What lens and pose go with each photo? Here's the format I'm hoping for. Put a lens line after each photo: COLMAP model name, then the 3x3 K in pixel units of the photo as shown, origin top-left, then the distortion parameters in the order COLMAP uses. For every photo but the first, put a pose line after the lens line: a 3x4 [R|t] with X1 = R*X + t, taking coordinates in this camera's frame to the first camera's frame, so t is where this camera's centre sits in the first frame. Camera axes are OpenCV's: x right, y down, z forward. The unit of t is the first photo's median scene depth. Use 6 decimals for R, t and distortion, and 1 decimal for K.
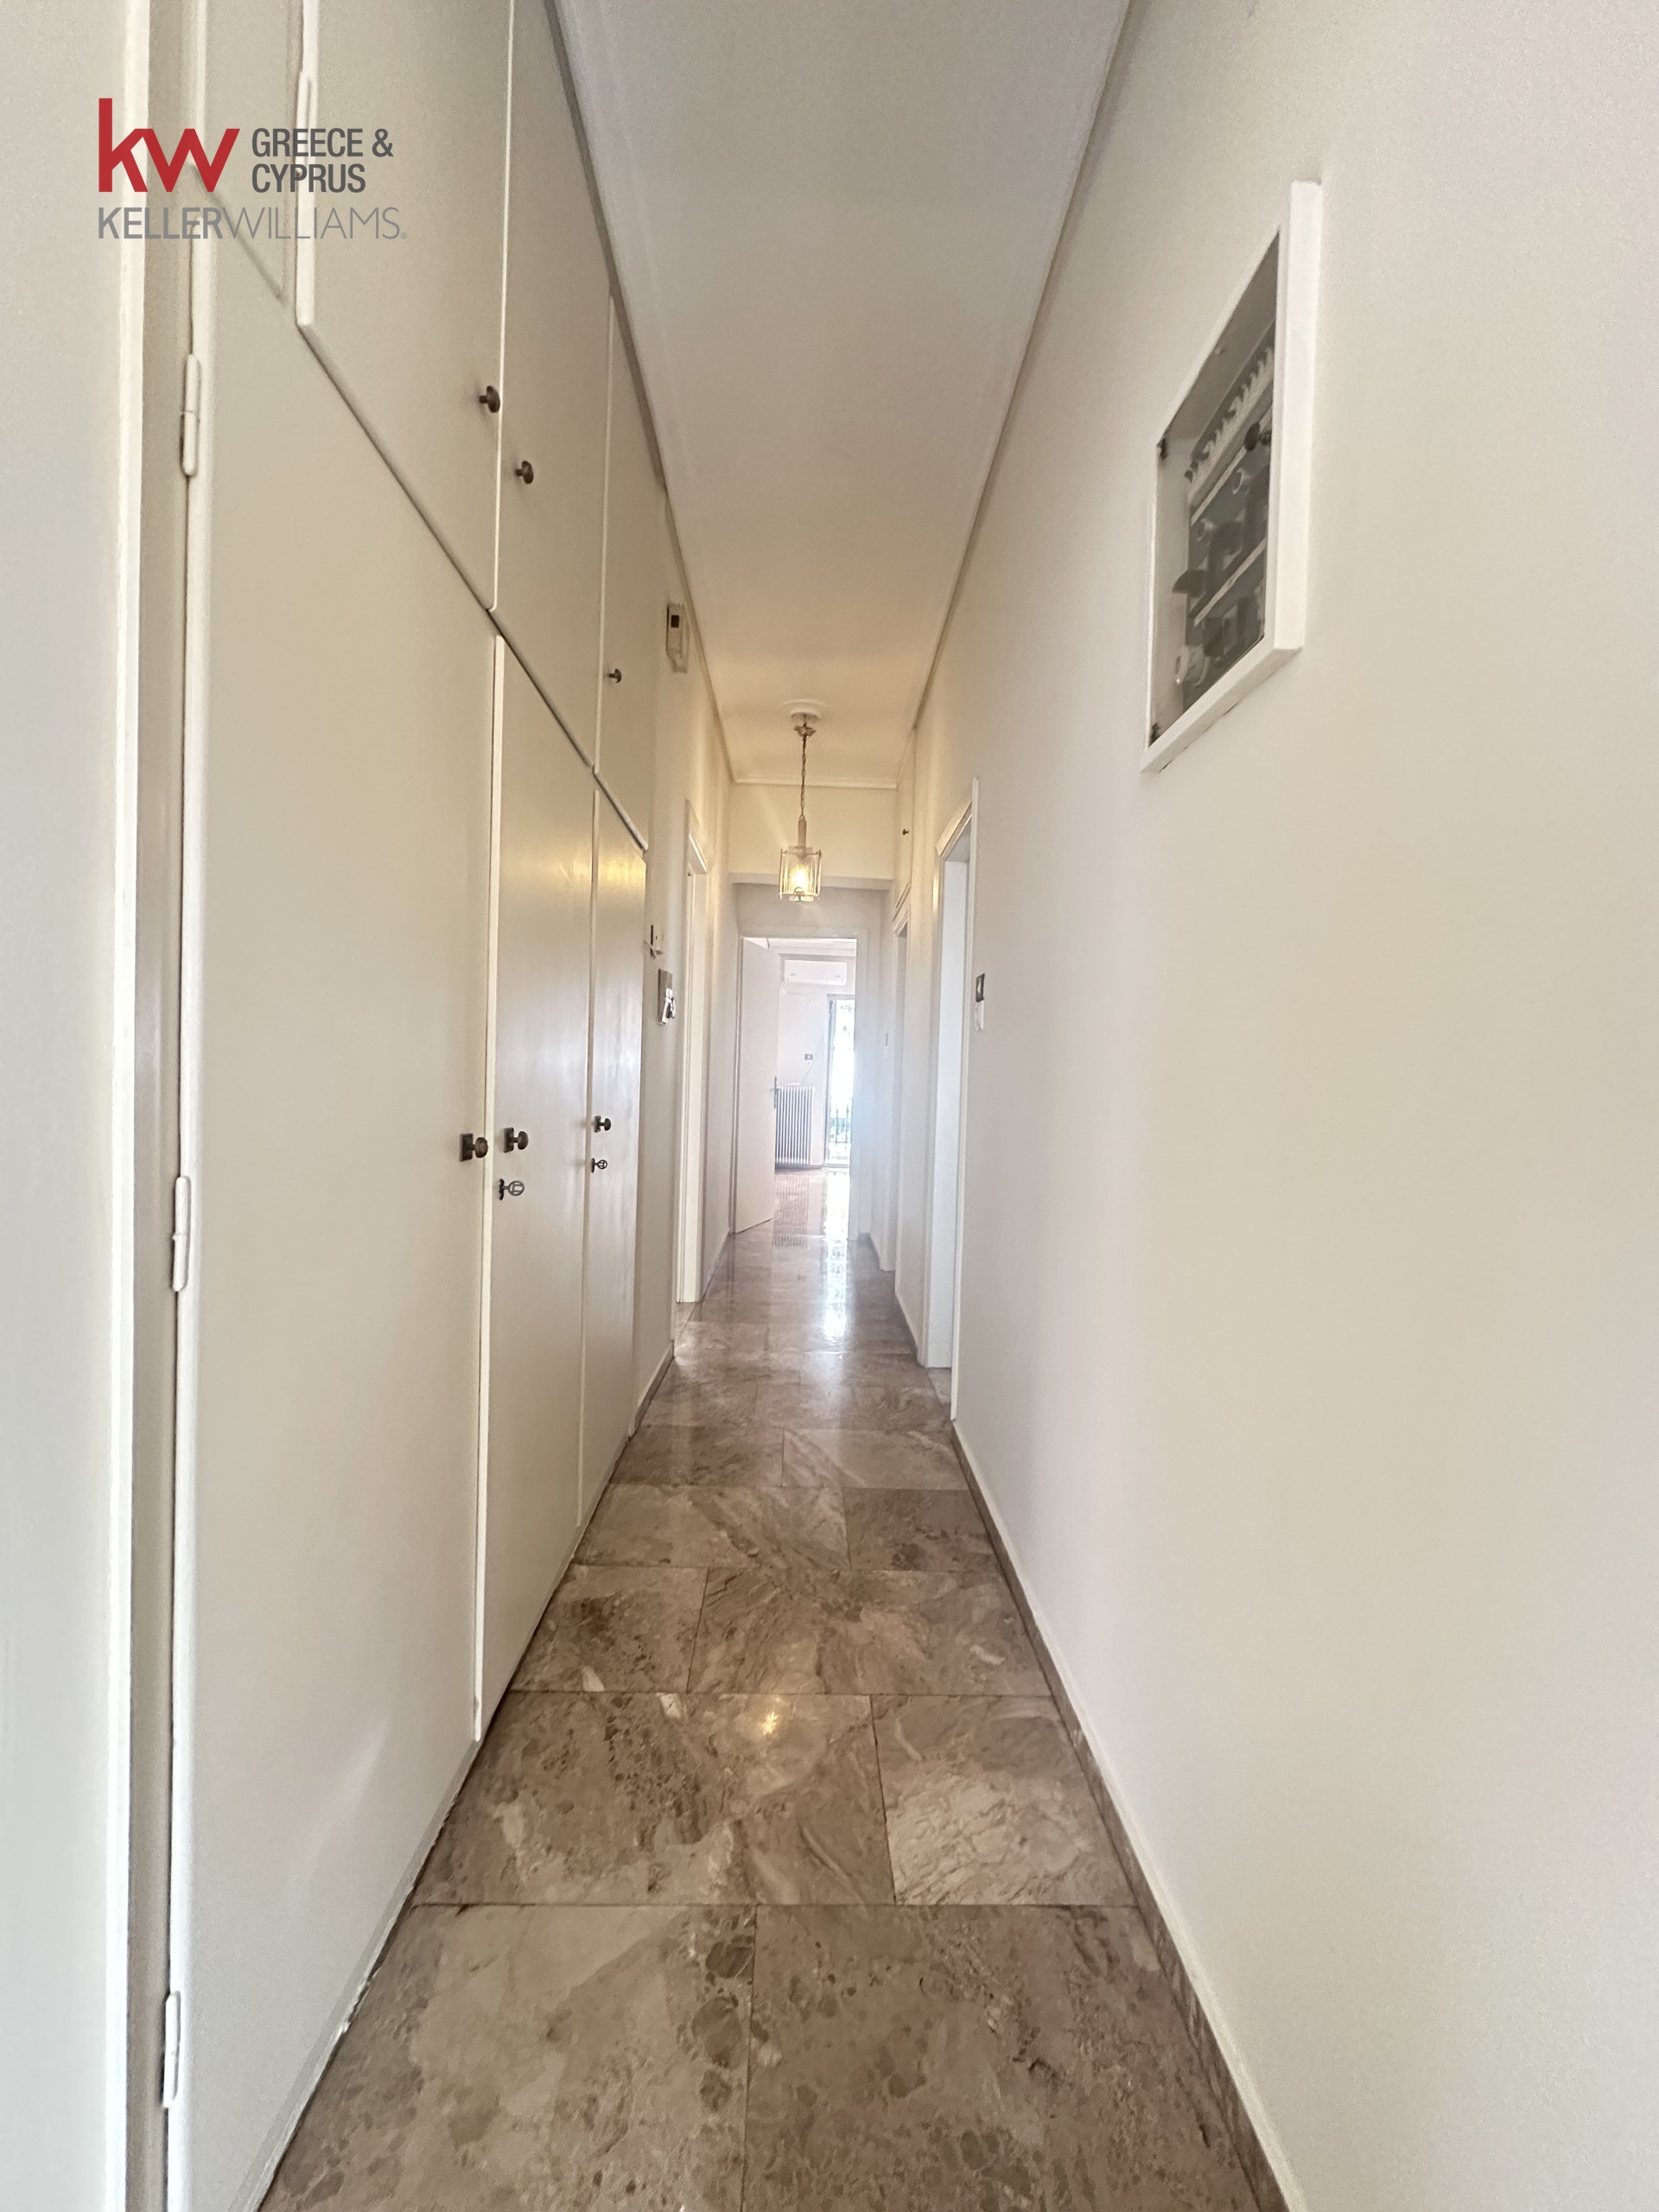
lens RADIAL K [[874.7, 0, 829.5], [0, 874.7, 1106.0], [0, 0, 1]] dist [-0.000432, 0.000195]
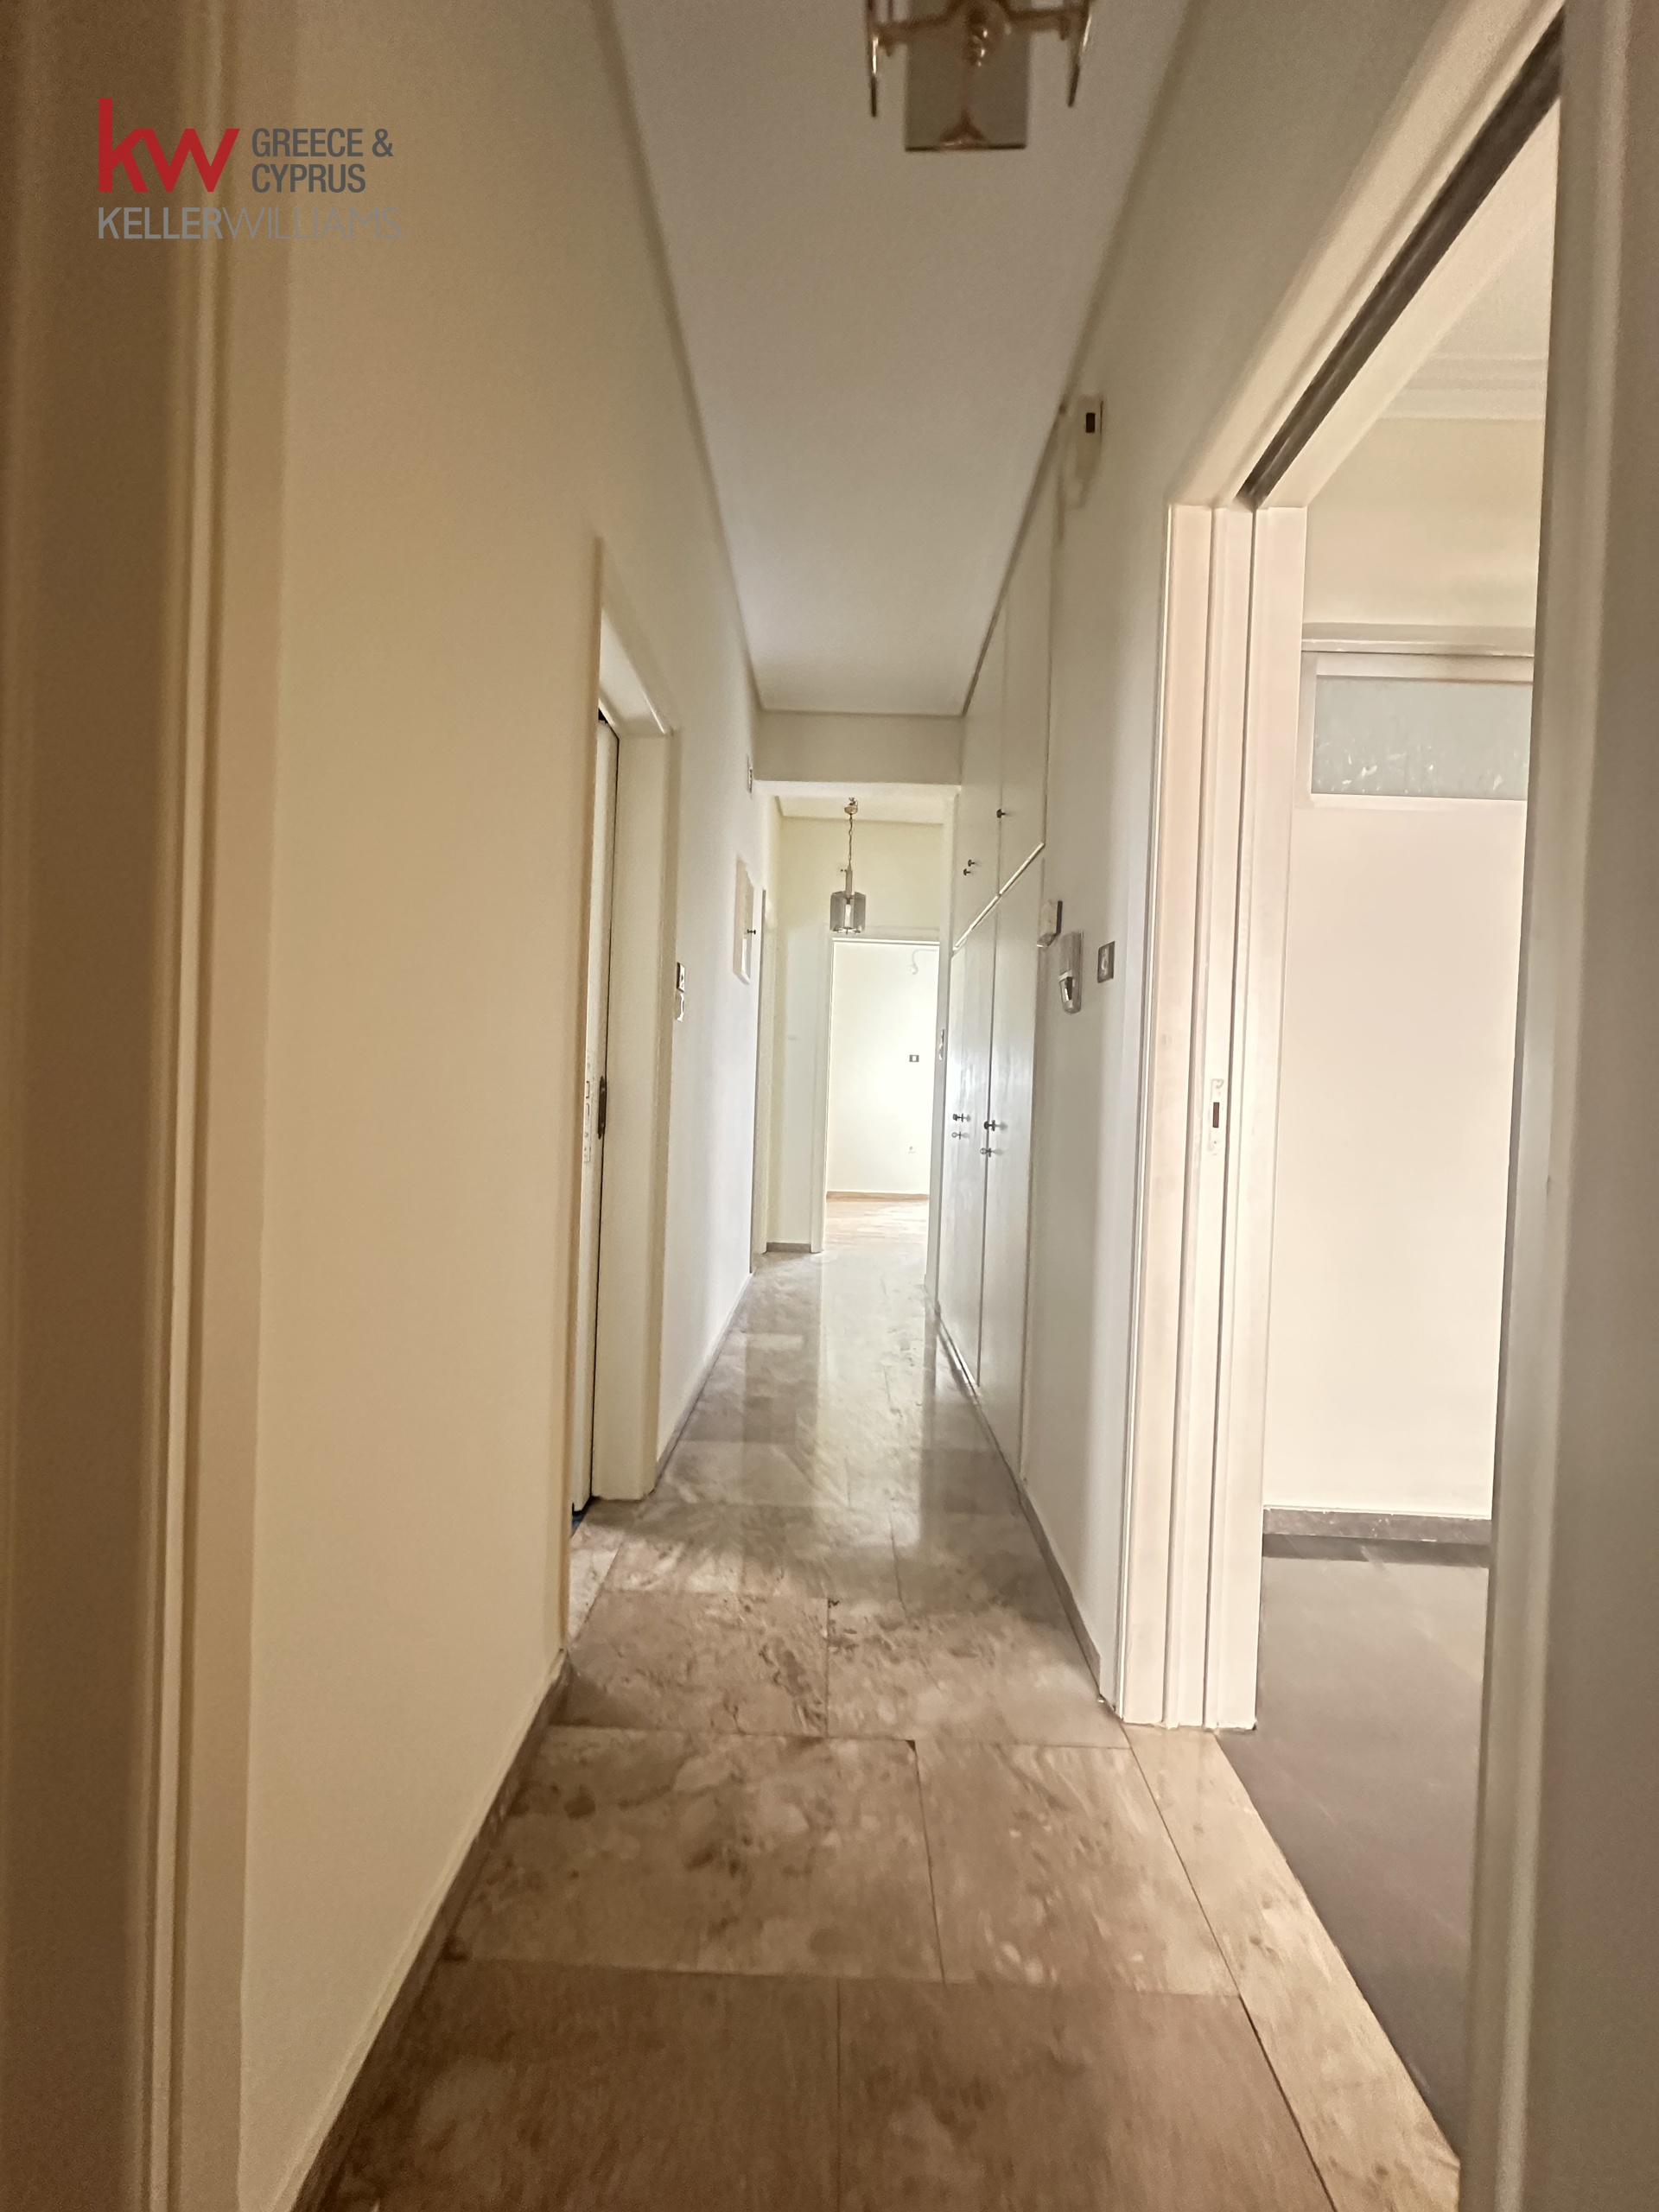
lens RADIAL K [[874.7, 0, 829.5], [0, 874.7, 1106.0], [0, 0, 1]] dist [-0.000432, 0.000195]
pose [[-0.996793, -0.066878, 0.043951, -0.044769], [-0.065227, 0.997147, 0.037991, -0.036051], [-0.046367, 0.035002, -0.998311, 1.826428]]
